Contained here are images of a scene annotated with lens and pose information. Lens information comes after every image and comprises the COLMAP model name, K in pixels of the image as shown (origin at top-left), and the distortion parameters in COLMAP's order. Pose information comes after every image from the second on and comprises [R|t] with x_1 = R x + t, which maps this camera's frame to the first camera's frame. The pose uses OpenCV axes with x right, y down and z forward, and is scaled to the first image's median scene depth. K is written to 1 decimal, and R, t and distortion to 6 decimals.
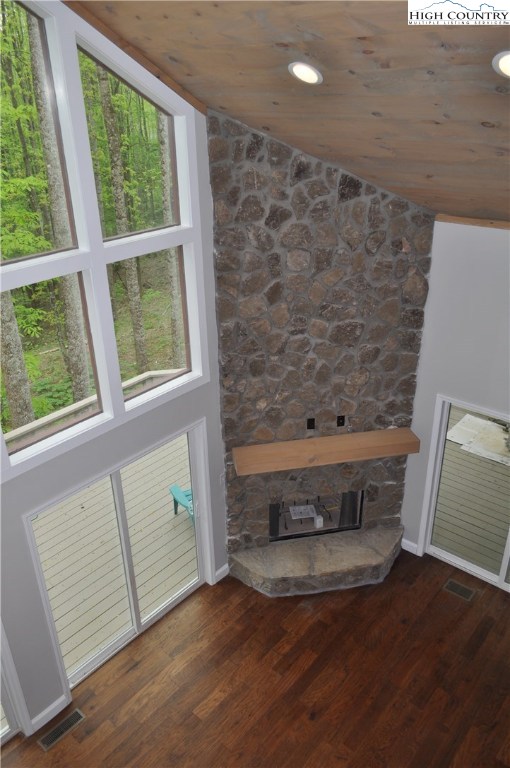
lens RADIAL K [[594.8, 0, 251.1], [0, 594.8, 384.2], [0, 0, 1]] dist [-0.009320, 0.007616]
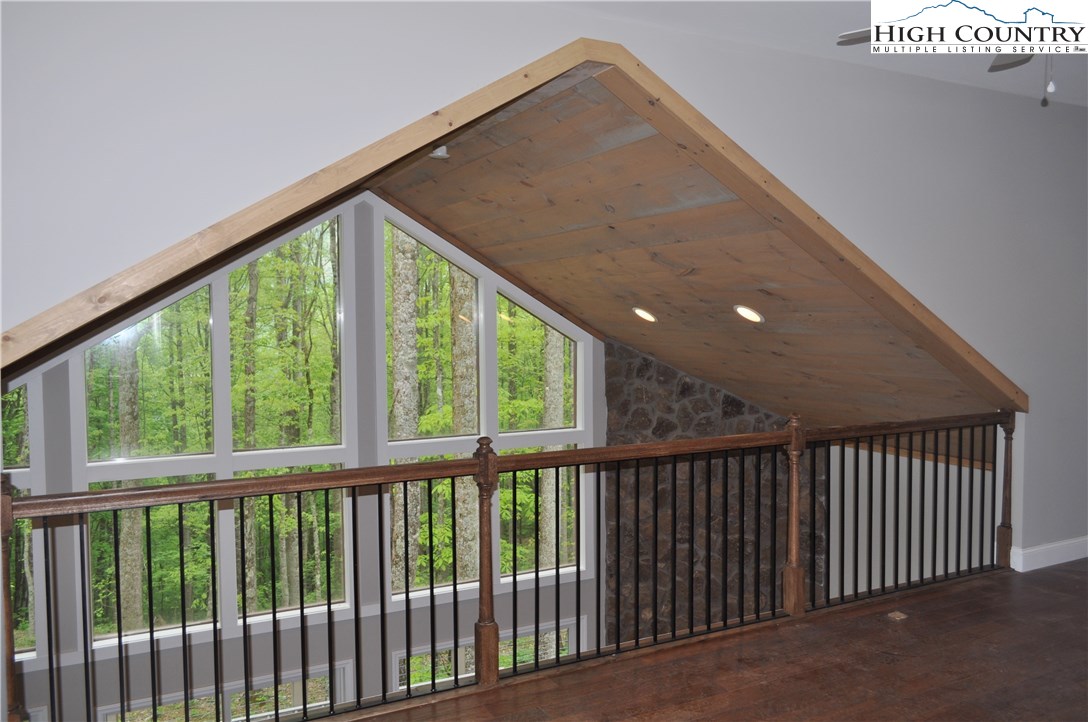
lens RADIAL K [[842.7, 0, 543.0], [0, 842.7, 366.0], [0, 0, 1]] dist [-0.009320, 0.007616]
pose [[0.926209, 0.035479, -0.375338, 0.399180], [-0.178330, 0.918376, -0.353249, 0.196009], [0.332169, 0.394116, 0.856934, -0.439238]]
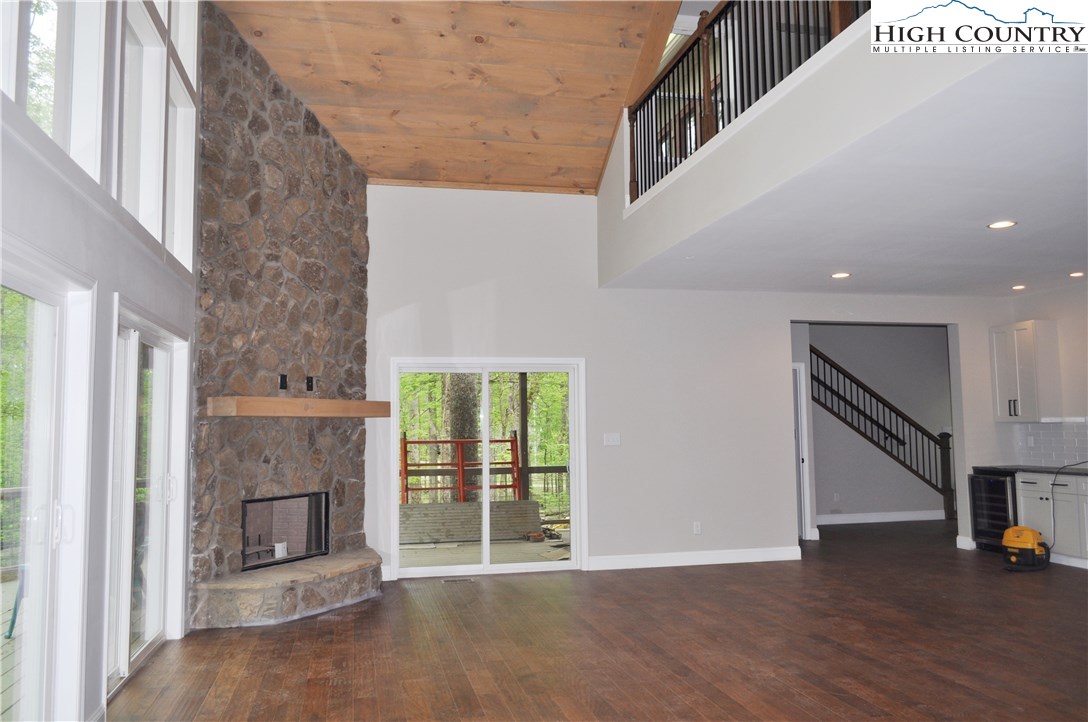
lens RADIAL K [[842.7, 0, 545.9], [0, 842.7, 359.7], [0, 0, 1]] dist [-0.009320, 0.007616]
pose [[0.591535, 0.078519, 0.802447, -0.706418], [0.358218, 0.866033, -0.348807, 0.655700], [-0.722334, 0.493783, 0.484162, 0.182713]]
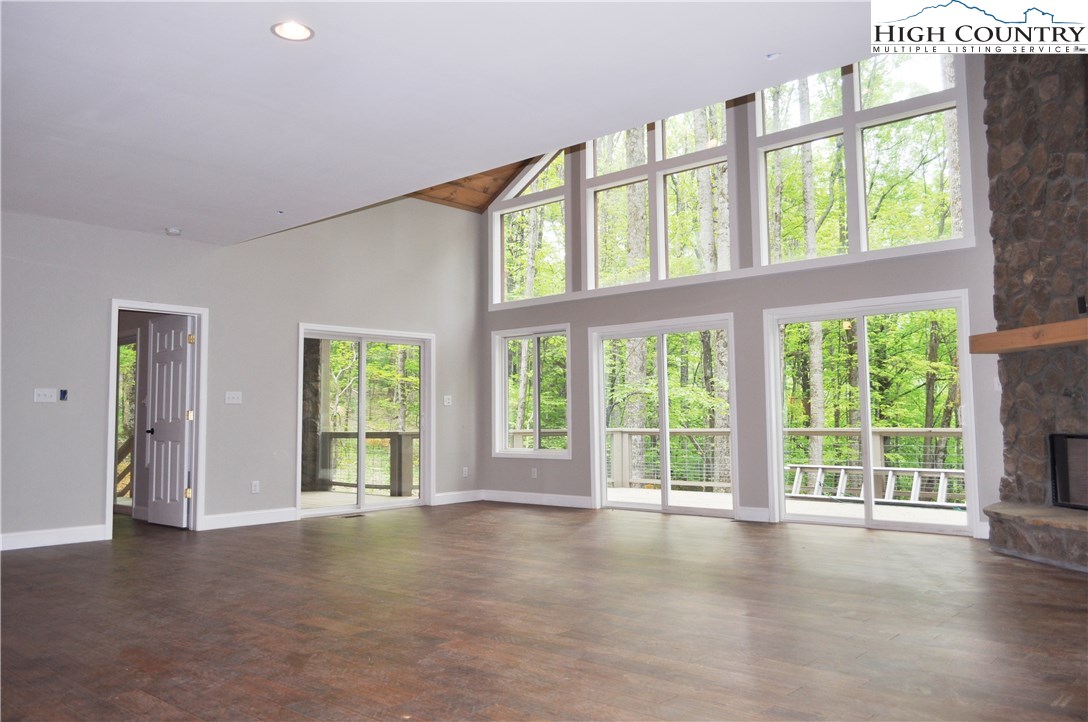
lens RADIAL K [[842.7, 0, 544.5], [0, 842.7, 357.5], [0, 0, 1]] dist [-0.009320, 0.007616]
pose [[-0.011963, -0.053004, -0.998523, 1.278299], [-0.433894, 0.899958, -0.042573, 0.513041], [0.900884, 0.432744, -0.033764, 0.541256]]
